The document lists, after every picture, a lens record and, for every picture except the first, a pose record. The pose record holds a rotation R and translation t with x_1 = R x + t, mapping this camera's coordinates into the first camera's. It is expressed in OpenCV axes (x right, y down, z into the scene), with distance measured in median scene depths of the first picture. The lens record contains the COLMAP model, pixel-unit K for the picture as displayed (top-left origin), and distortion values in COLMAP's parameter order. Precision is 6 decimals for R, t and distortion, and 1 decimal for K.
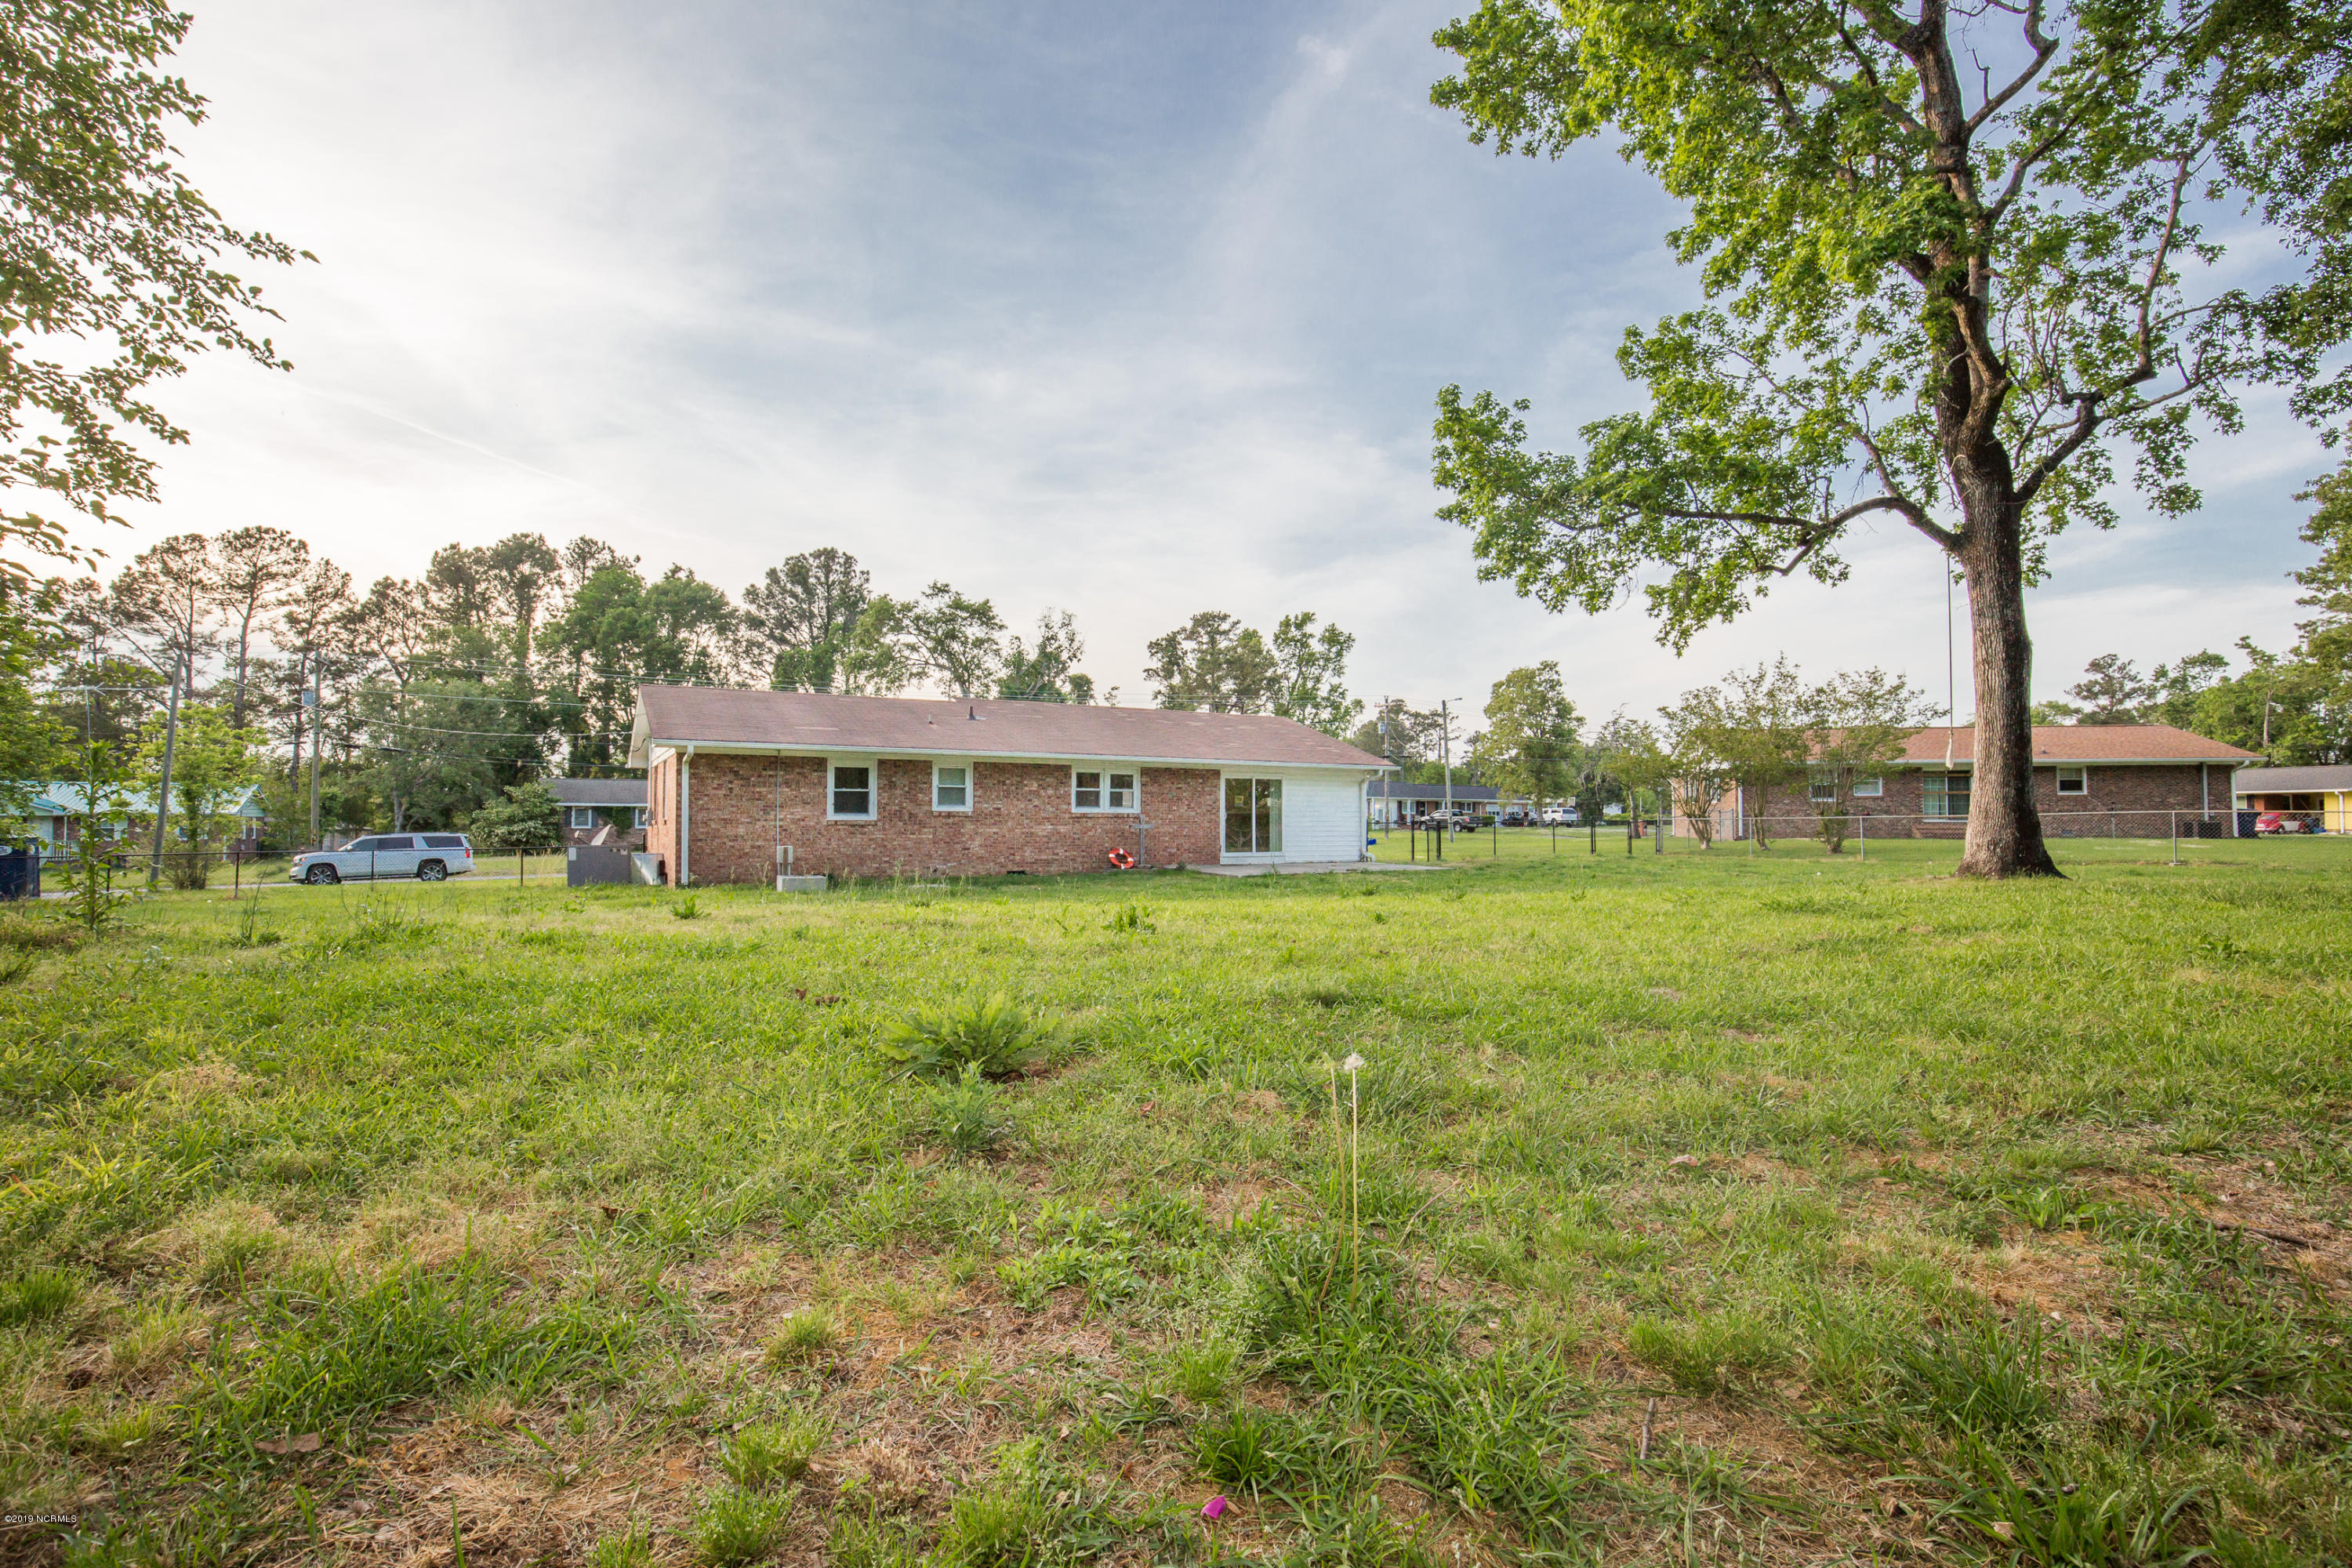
lens RADIAL K [[1103.2, 0, 1163.1], [0, 1103.2, 798.7], [0, 0, 1]] dist [-0.039165, 0.007338]
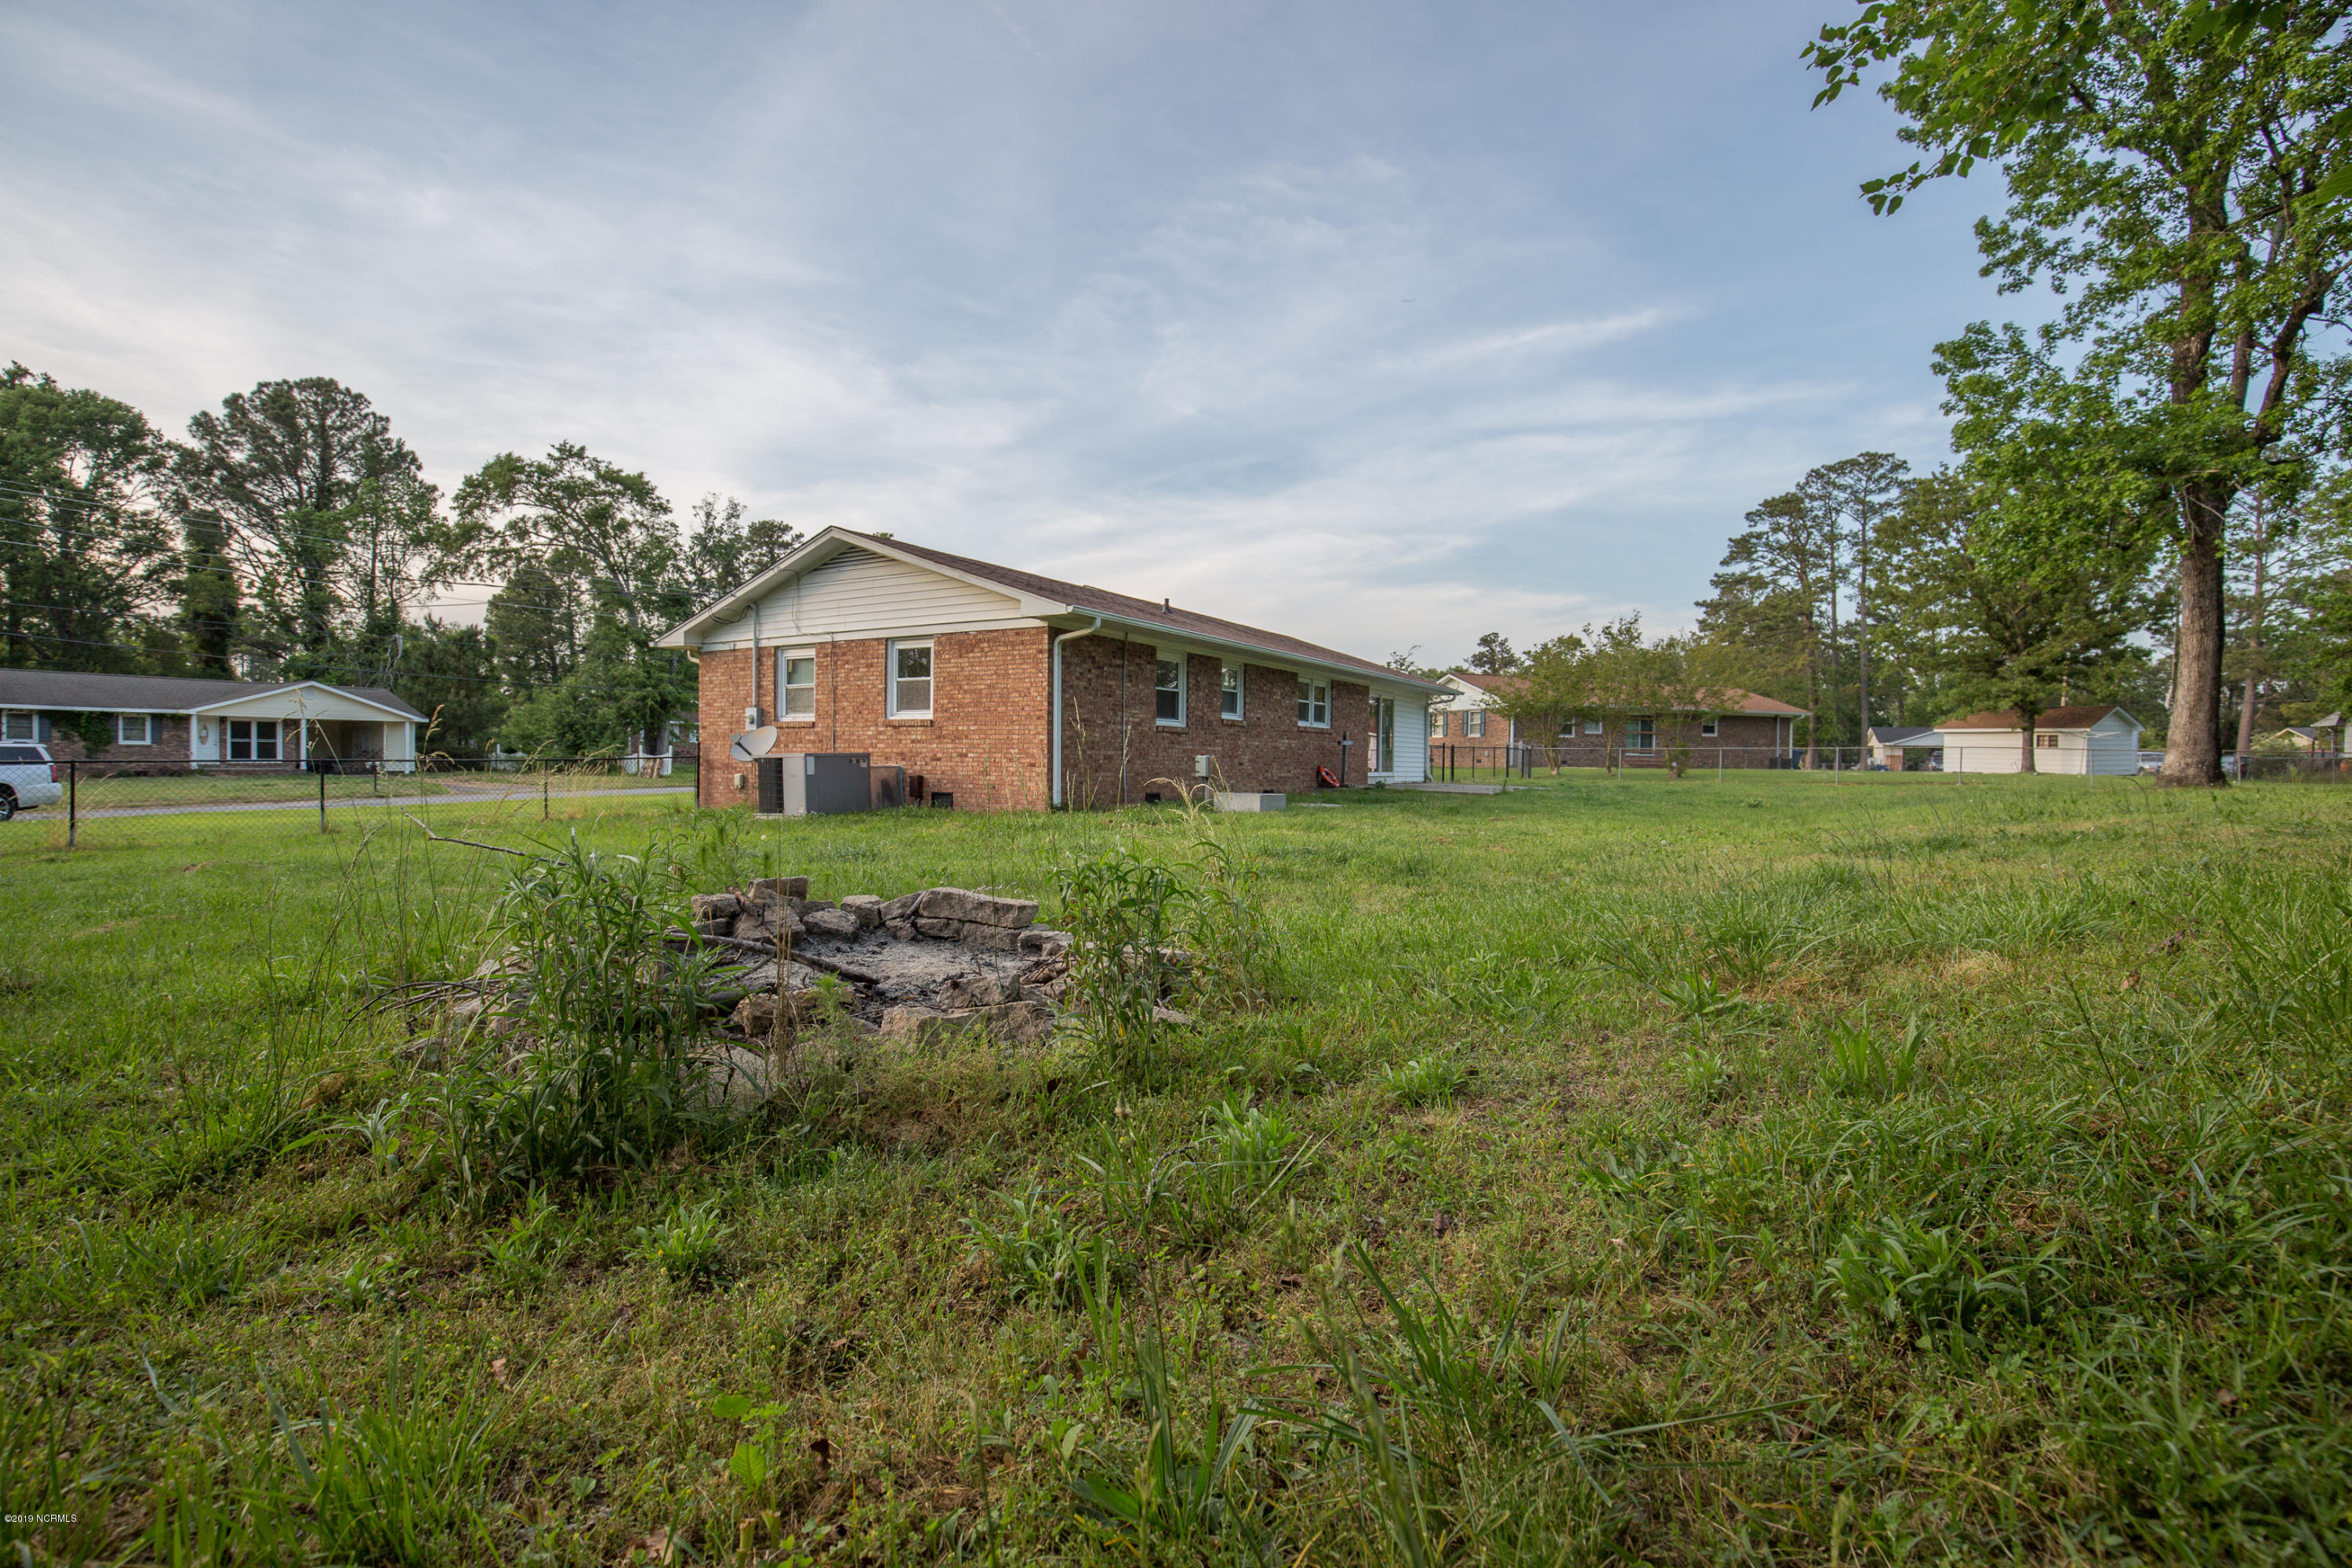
lens RADIAL K [[1103.2, 0, 1167.3], [0, 1103.2, 779.2], [0, 0, 1]] dist [-0.039165, 0.007338]
pose [[0.871470, 0.004488, 0.490428, -0.387940], [-0.023432, 0.999197, 0.032494, 0.018486], [-0.489889, -0.039809, 0.870876, 0.165083]]
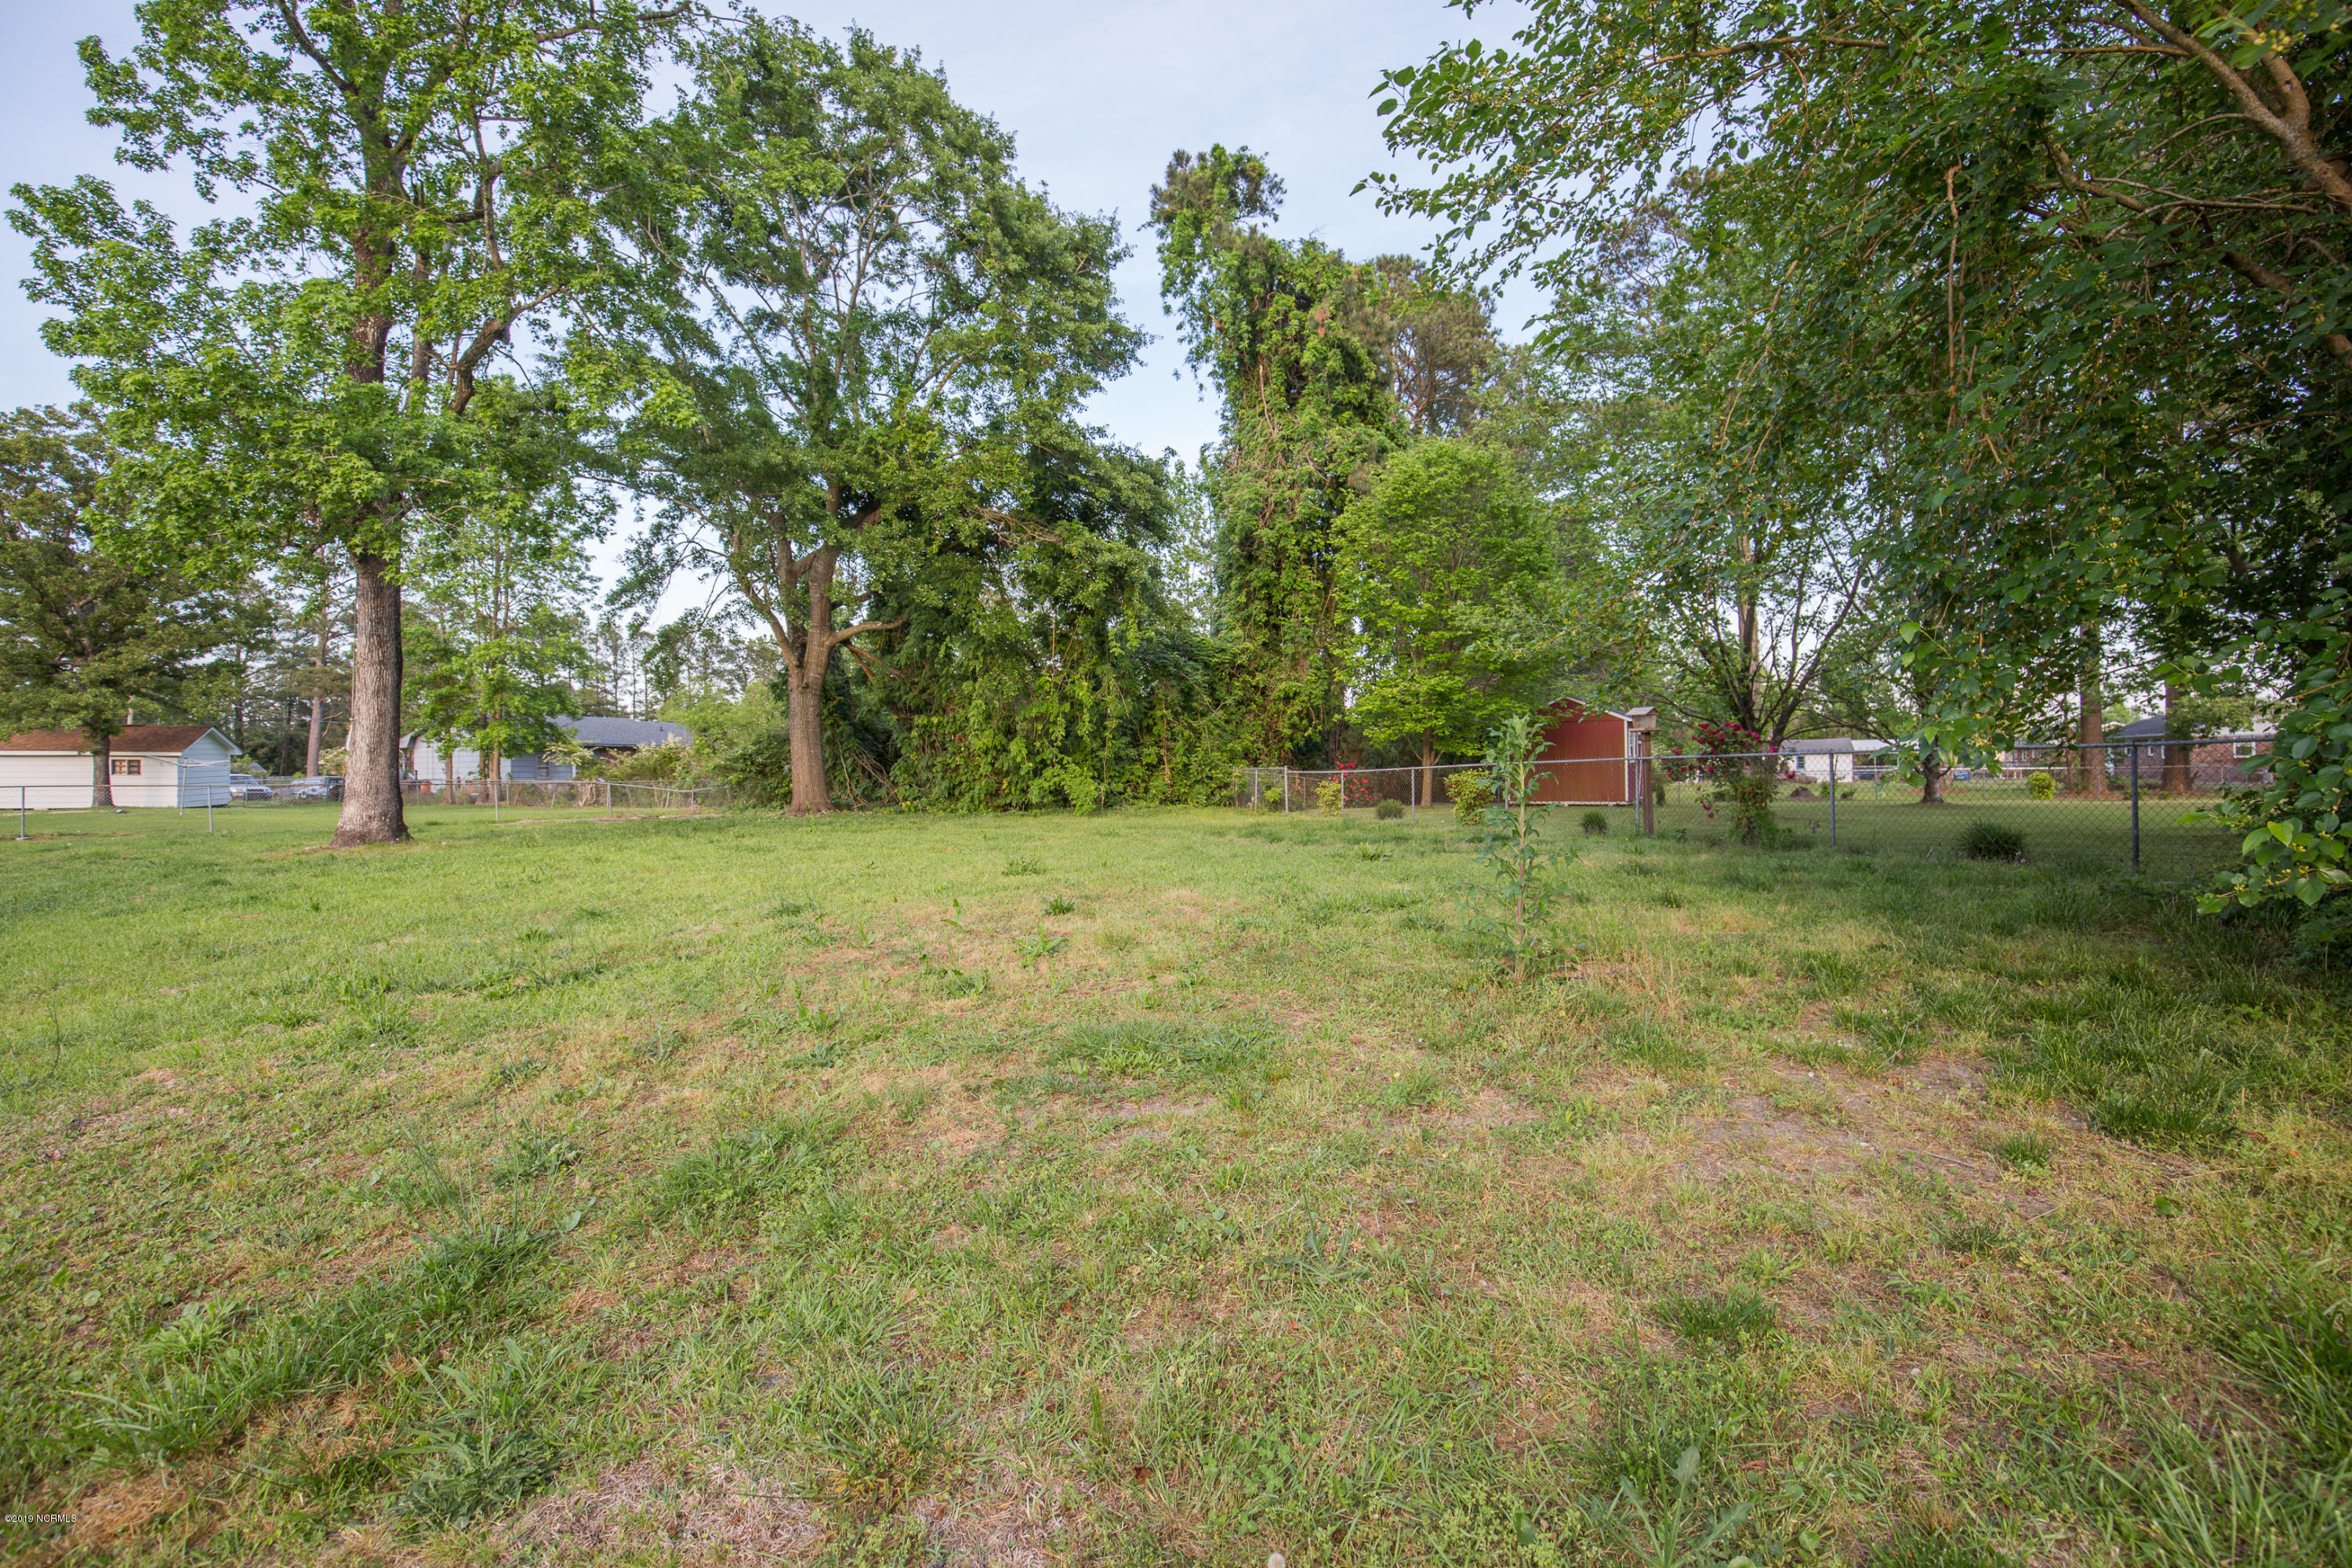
lens RADIAL K [[1103.2, 0, 1204.8], [0, 1103.2, 766.2], [0, 0, 1]] dist [-0.039165, 0.007338]
pose [[-0.428046, 0.008276, 0.903719, -0.258985], [-0.008672, 0.999874, -0.013264, -0.001691], [-0.903716, -0.013514, -0.427920, 0.251477]]
